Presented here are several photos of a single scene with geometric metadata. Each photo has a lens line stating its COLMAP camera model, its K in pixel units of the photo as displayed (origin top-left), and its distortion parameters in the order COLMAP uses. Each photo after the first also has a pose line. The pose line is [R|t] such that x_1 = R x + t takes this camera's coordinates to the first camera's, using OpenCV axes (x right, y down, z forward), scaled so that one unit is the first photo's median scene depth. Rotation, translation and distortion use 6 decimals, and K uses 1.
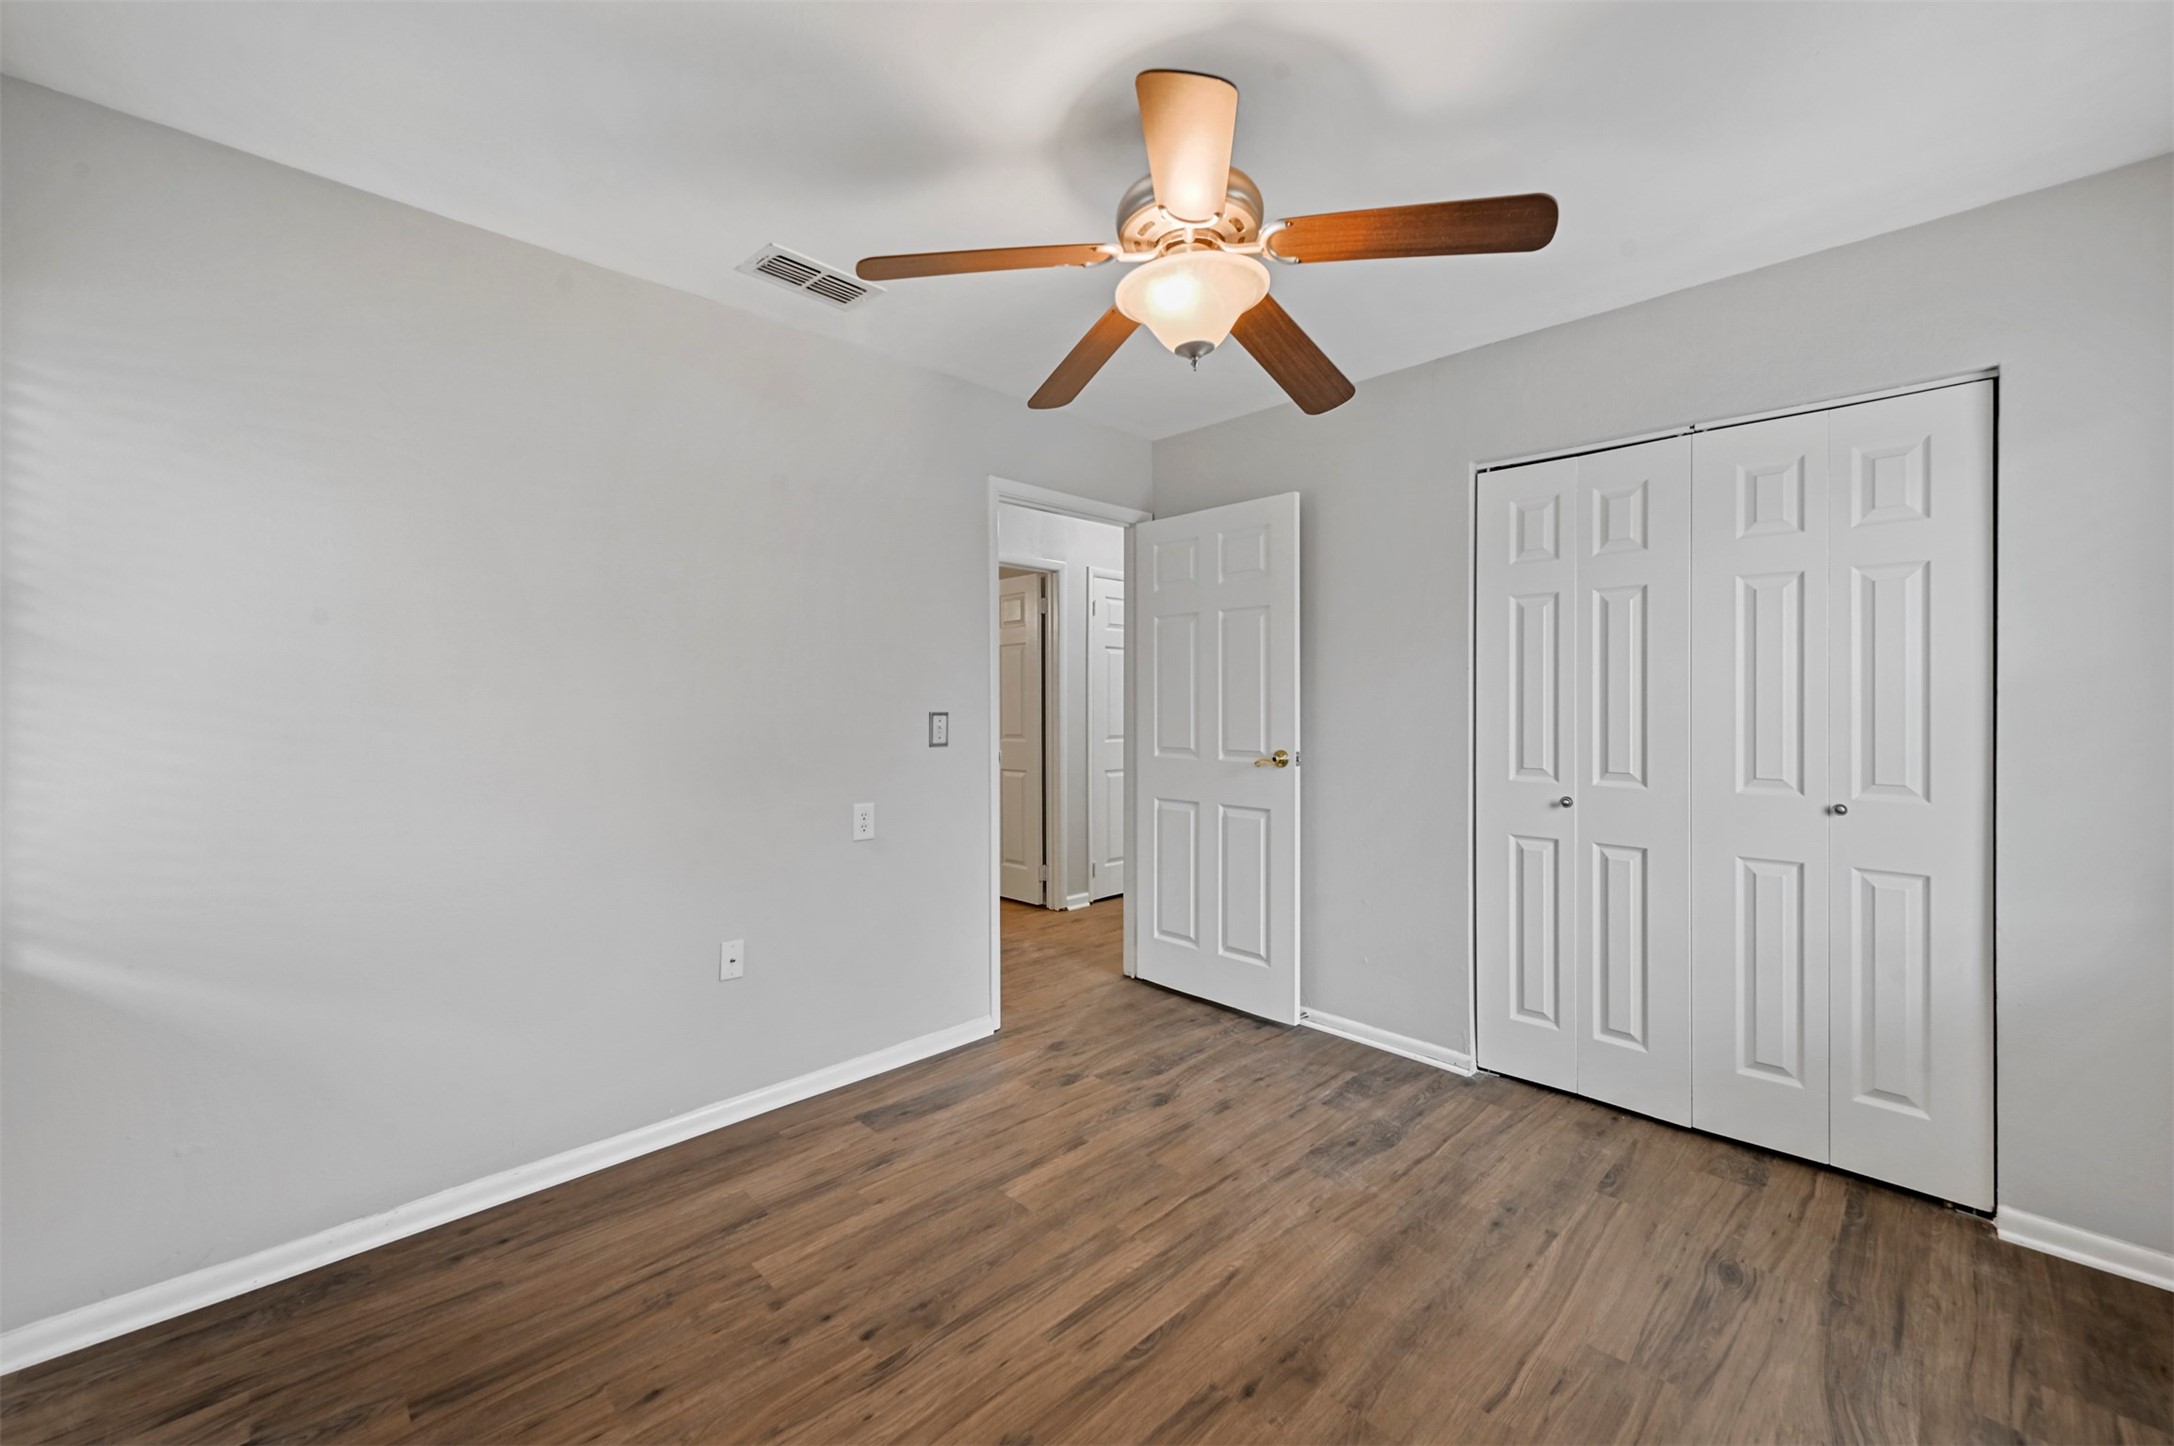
lens RADIAL K [[860.7, 0, 1088.8], [0, 860.7, 705.7], [0, 0, 1]] dist [-0.000194, -0.000023]
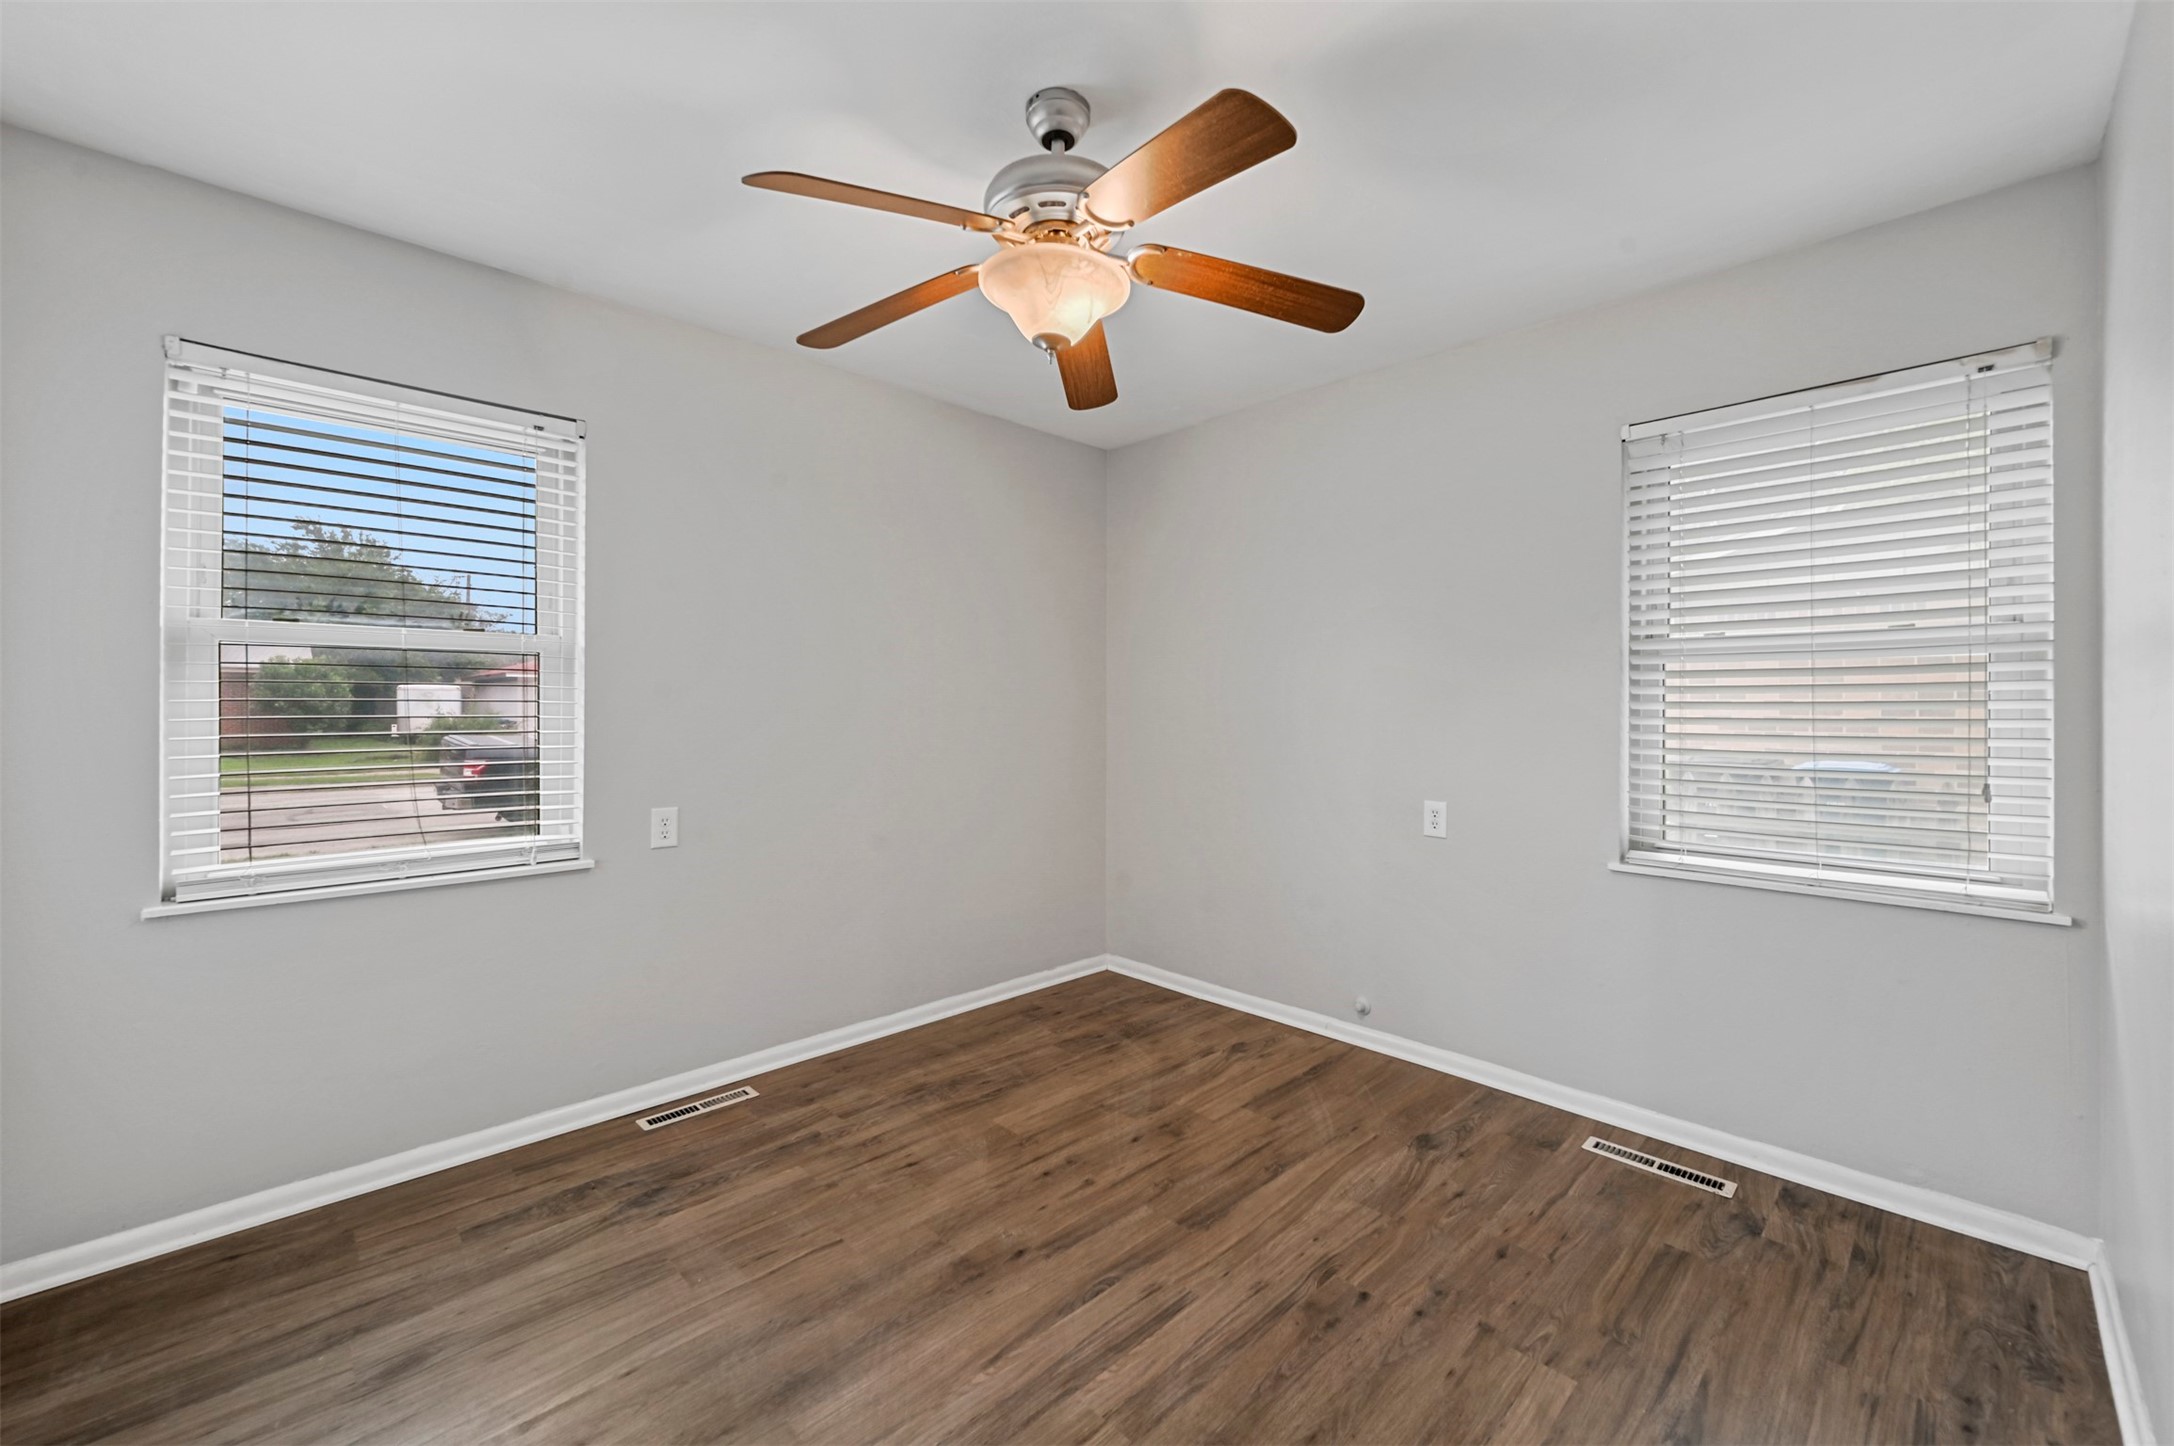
lens RADIAL K [[860.7, 0, 1088.8], [0, 860.7, 705.7], [0, 0, 1]] dist [-0.000194, -0.000023]
pose [[-0.999993, -0.000803, 0.003658, 0.073144], [-0.000807, 0.999999, -0.000969, 0.011490], [-0.003657, -0.000972, -0.999993, 1.977138]]
